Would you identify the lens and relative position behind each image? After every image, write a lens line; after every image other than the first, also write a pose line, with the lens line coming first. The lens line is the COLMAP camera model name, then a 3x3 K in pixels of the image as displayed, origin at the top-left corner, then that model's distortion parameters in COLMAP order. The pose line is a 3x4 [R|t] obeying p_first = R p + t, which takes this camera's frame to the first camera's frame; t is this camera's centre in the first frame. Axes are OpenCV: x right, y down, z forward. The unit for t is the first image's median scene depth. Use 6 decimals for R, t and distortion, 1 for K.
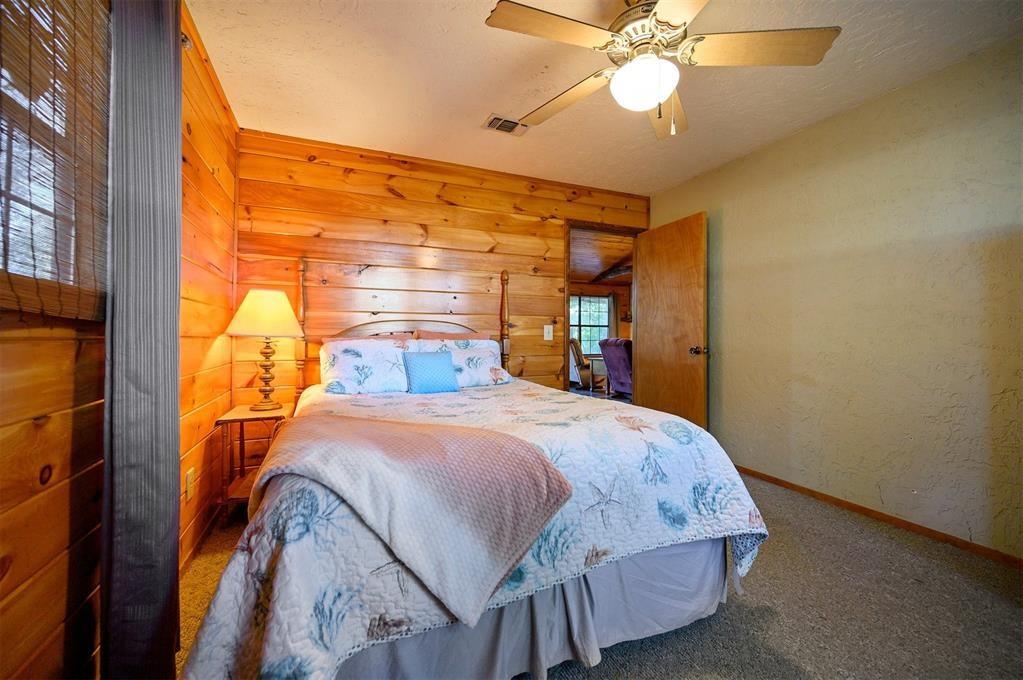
lens RADIAL K [[418.8, 0, 507.0], [0, 418.8, 319.6], [0, 0, 1]] dist [-0.001583, -0.000069]
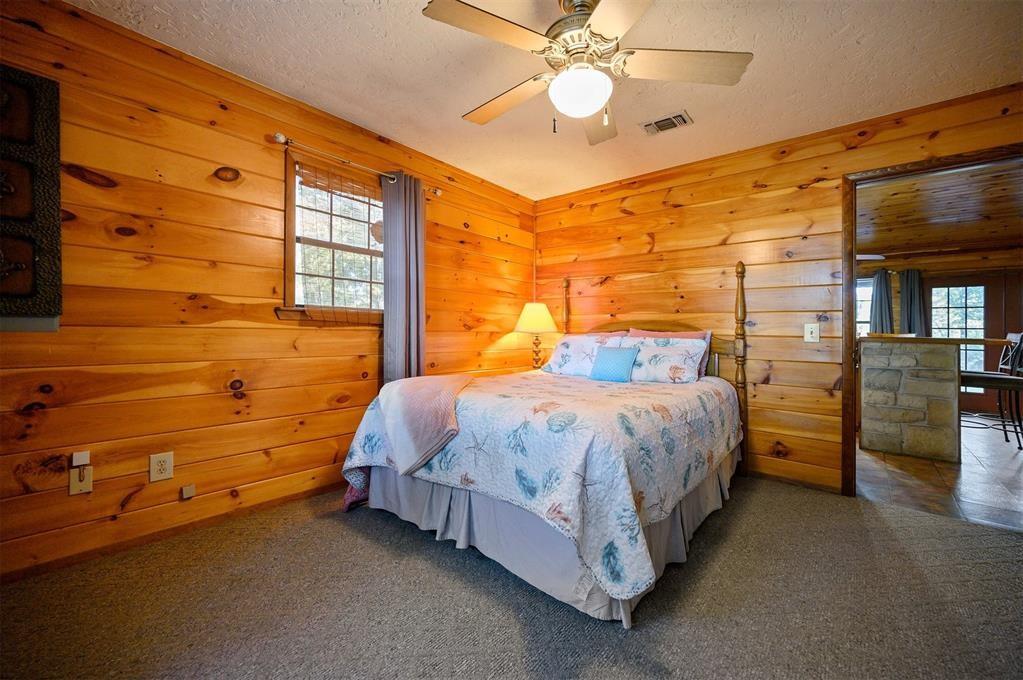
lens RADIAL K [[402.3, 0, 510.2], [0, 402.3, 327.1], [0, 0, 1]] dist [-0.000774, 0.000030]
pose [[0.442314, -0.003828, -0.896852, 0.643938], [0.017640, 0.999835, 0.004432, 0.009928], [0.896687, -0.017781, 0.442309, 0.217593]]
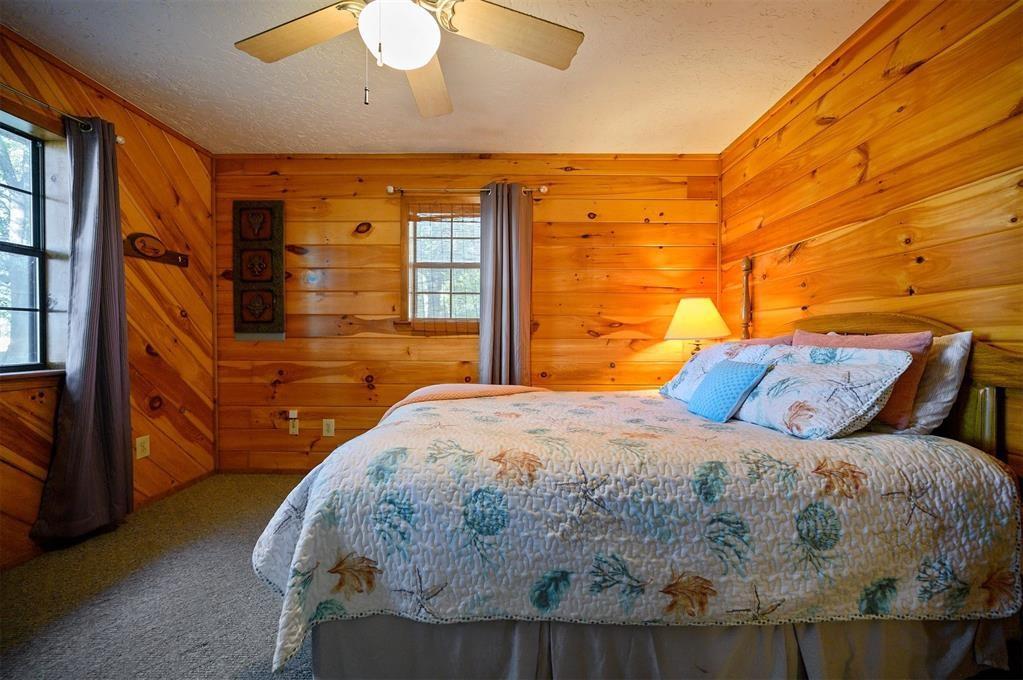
lens RADIAL K [[401.7, 0, 512.4], [0, 401.7, 339.4], [0, 0, 1]] dist [-0.001178, 0.000071]
pose [[-0.401422, 0.004023, -0.915884, 0.541646], [0.030289, 0.999502, -0.008884, 0.031015], [0.915392, -0.031307, -0.401344, 0.853026]]
